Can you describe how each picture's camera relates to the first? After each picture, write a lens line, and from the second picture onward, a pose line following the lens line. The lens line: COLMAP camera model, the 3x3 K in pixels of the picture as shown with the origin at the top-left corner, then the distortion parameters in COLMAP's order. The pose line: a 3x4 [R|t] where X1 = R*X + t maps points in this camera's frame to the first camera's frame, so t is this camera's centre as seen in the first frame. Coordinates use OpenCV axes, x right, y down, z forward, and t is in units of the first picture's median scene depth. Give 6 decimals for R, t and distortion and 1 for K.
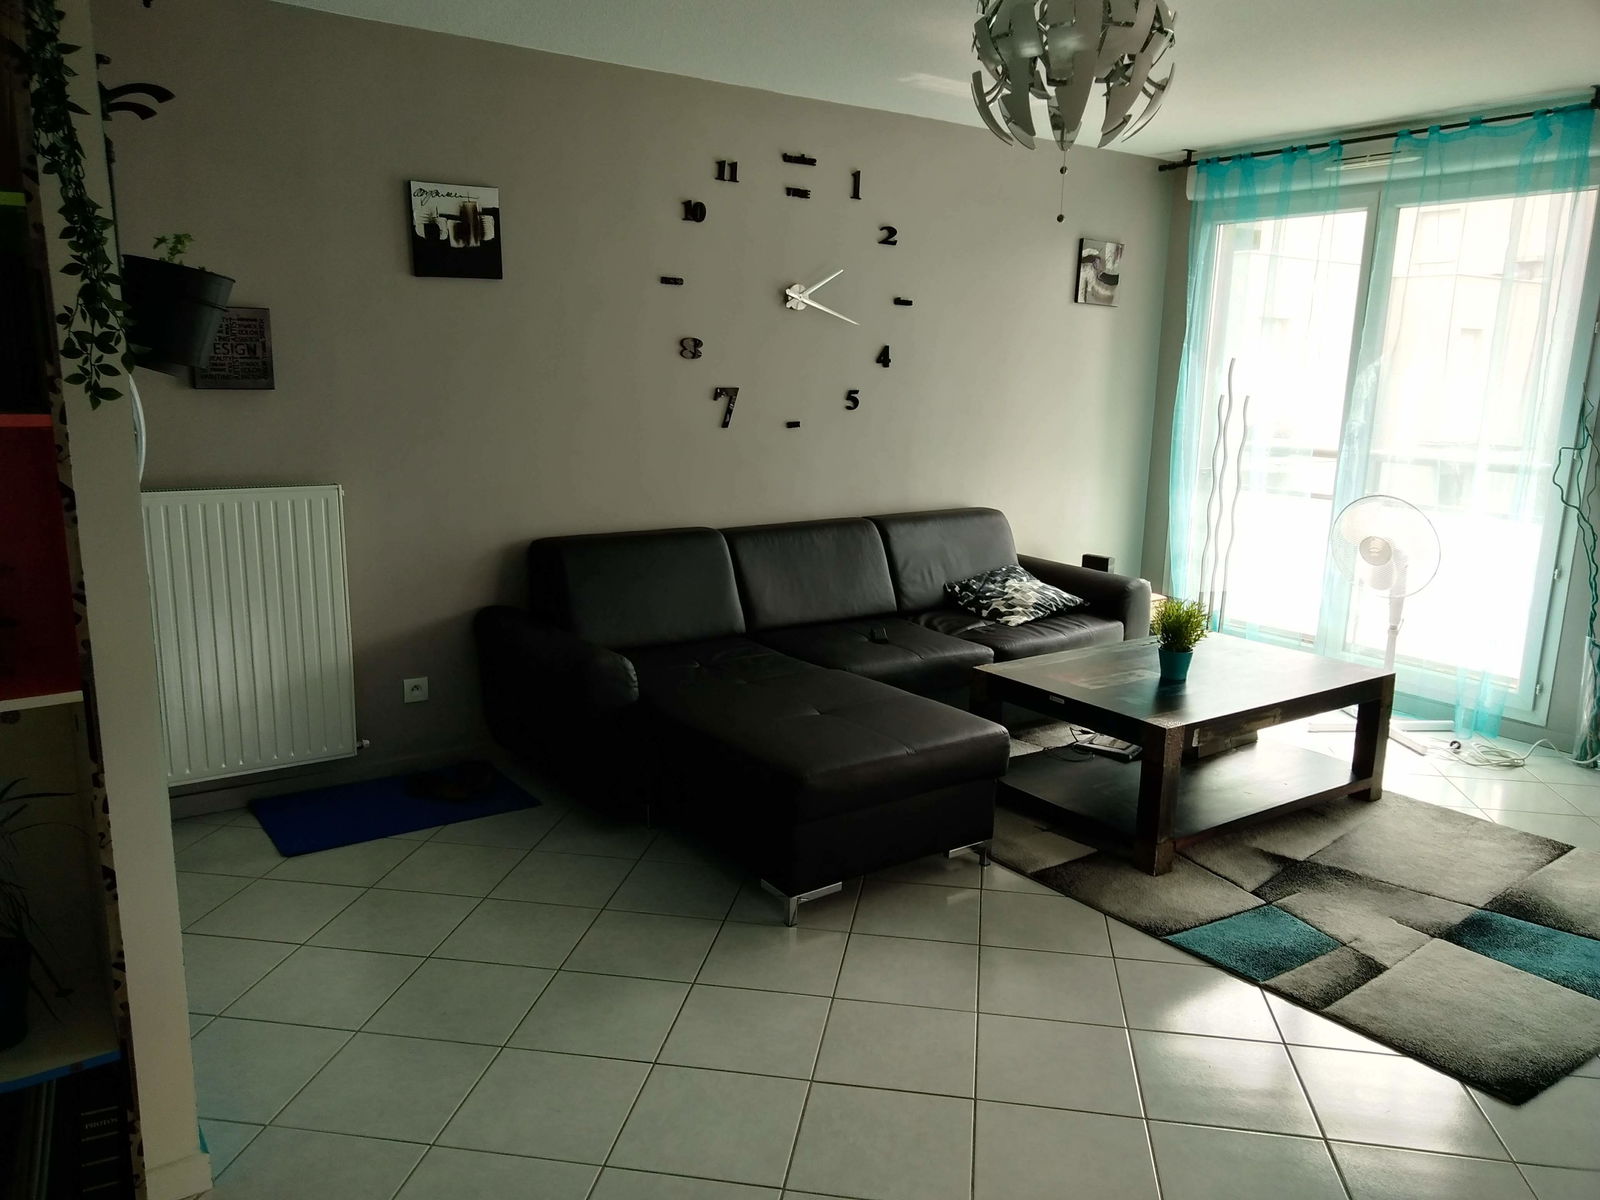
lens RADIAL K [[1192.4, 0, 802.5], [0, 1192.4, 593.9], [0, 0, 1]] dist [0.020493, 0.000426]
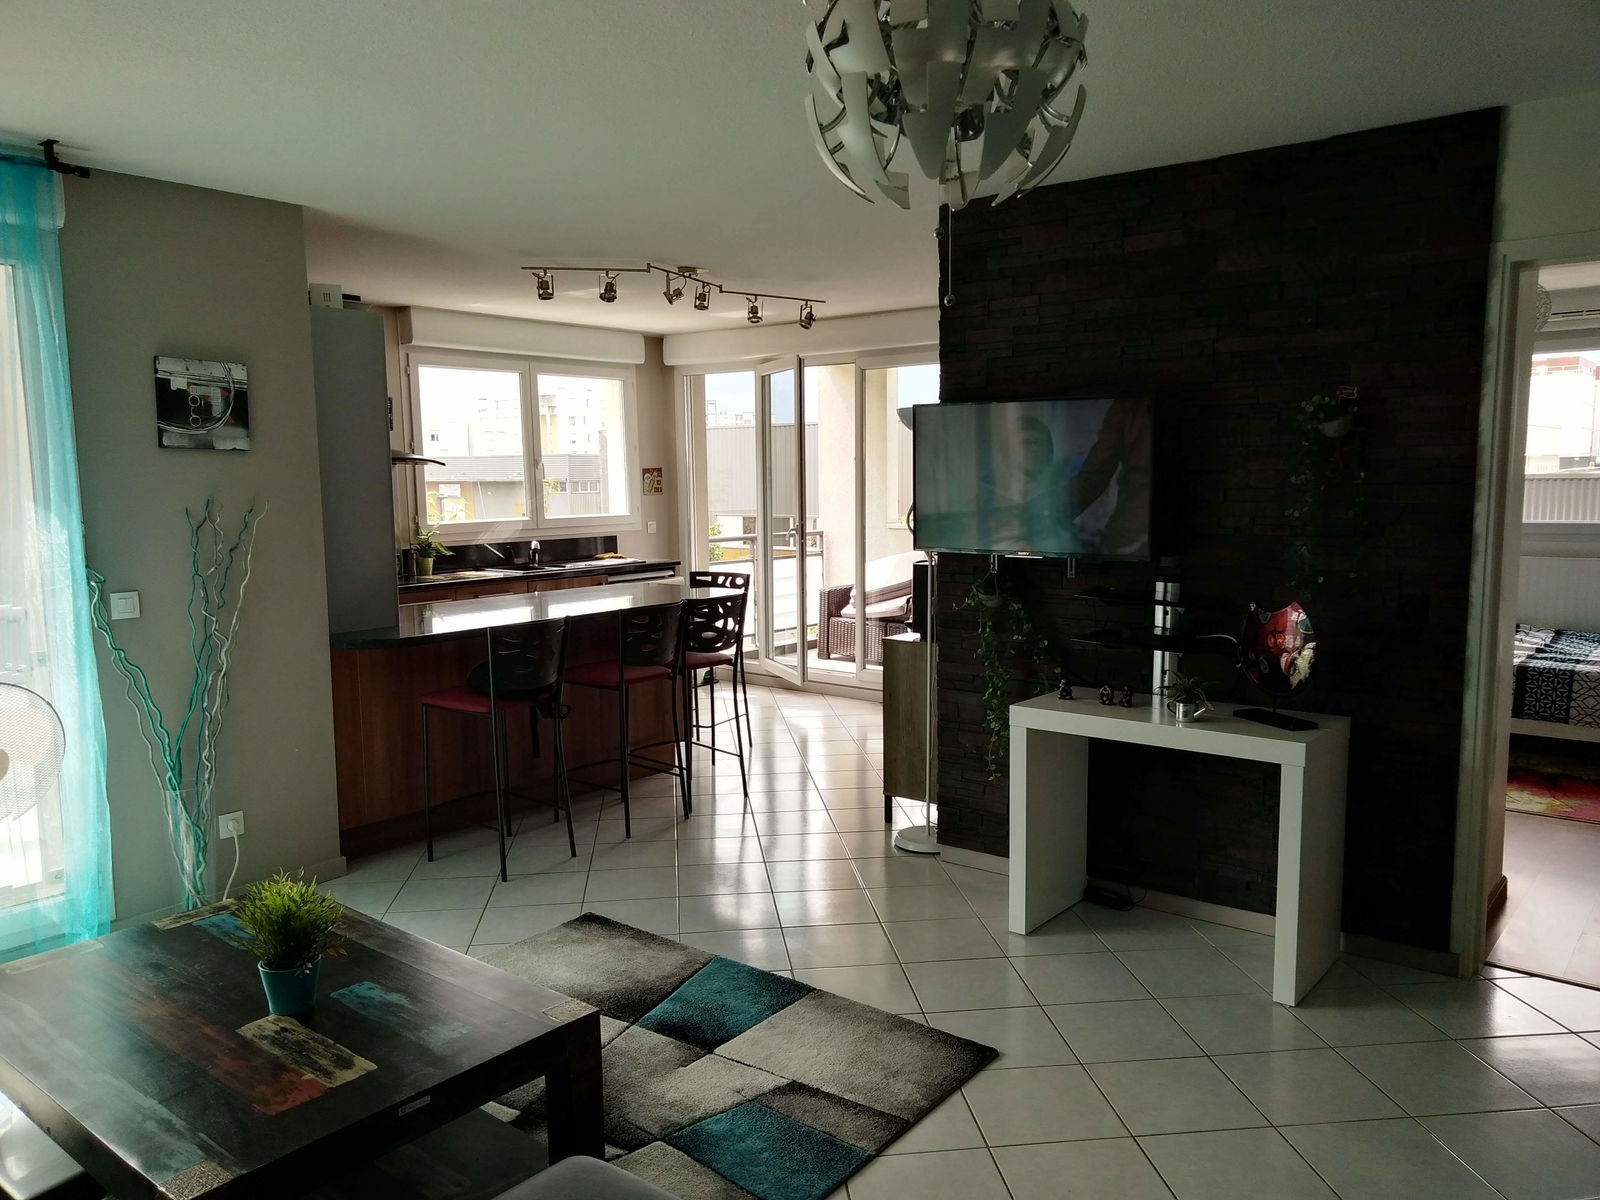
lens RADIAL K [[1192.4, 0, 800.4], [0, 1192.4, 601.8], [0, 0, 1]] dist [0.020493, 0.000426]
pose [[-0.269381, -0.123621, 0.955066, -0.391146], [0.202179, 0.962366, 0.181592, -0.235293], [-0.941572, 0.242012, -0.234250, 1.133298]]
